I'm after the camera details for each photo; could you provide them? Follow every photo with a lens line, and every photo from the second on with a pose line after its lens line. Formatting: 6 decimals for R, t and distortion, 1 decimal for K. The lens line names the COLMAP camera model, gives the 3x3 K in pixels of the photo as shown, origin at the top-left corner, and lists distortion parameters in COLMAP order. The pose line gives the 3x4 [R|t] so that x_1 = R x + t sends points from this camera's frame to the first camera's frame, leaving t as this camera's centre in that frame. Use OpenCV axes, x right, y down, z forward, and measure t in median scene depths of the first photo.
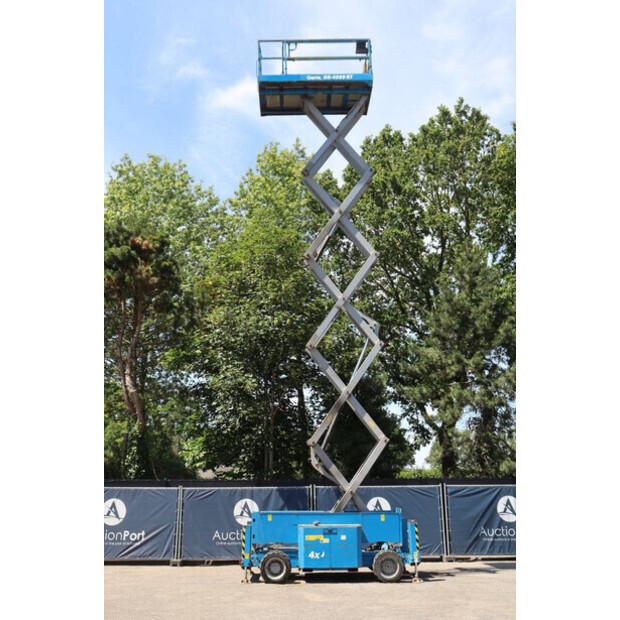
lens RADIAL K [[720.7, 0, 296.1], [0, 720.7, 310.4], [0, 0, 1]] dist [0.015645, 0.000000]
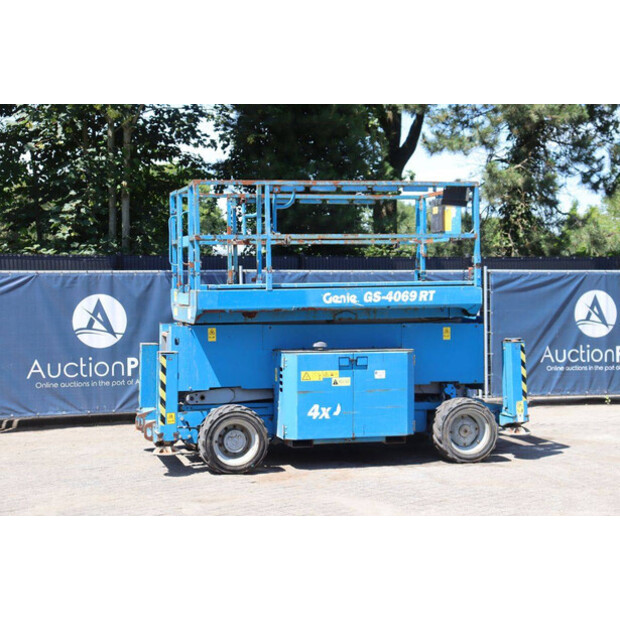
lens RADIAL K [[1116.6, 0, 311.7], [0, 1116.6, 310.0], [0, 0, 1]] dist [0.210618, 0.000000]
pose [[0.964324, -0.000652, 0.264726, -0.138004], [-0.069050, 0.964762, 0.253904, 0.079201], [-0.255562, -0.263125, 0.930297, 0.293956]]
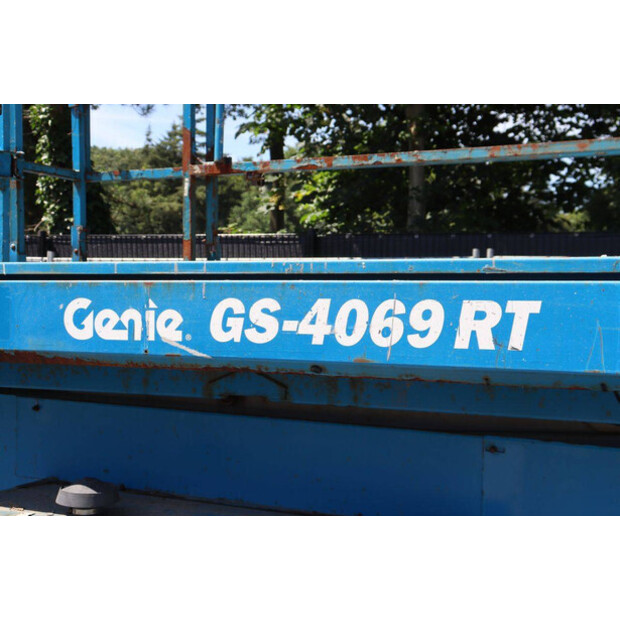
lens RADIAL K [[898.0, 0, 309.8], [0, 898.0, 312.2], [0, 0, 1]] dist [0.083730, 0.000000]
pose [[0.908338, 0.034018, -0.416851, 0.104904], [0.076050, 0.966637, 0.244601, 0.194112], [0.411264, -0.253882, 0.875446, 0.748974]]
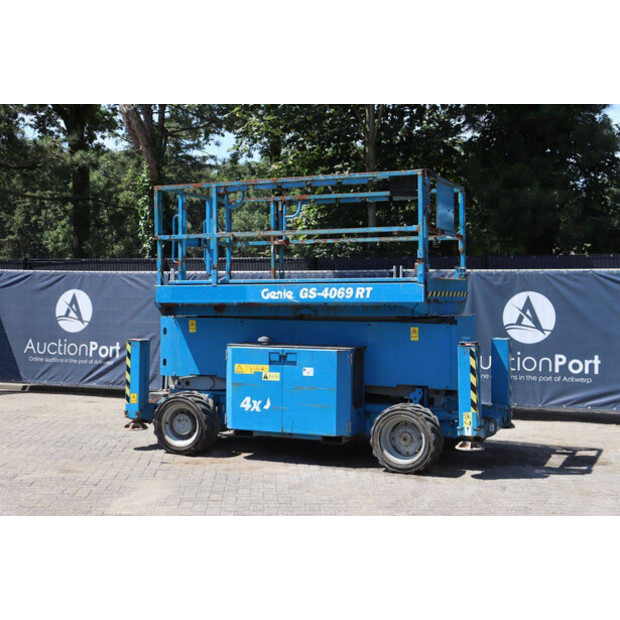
lens RADIAL K [[964.2, 0, 292.7], [0, 964.2, 308.7], [0, 0, 1]] dist [0.138058, 0.000000]
pose [[0.908558, 0.019794, -0.417290, 0.257032], [0.089137, 0.966689, 0.239930, 0.106442], [0.408139, -0.255186, 0.876529, 0.389807]]
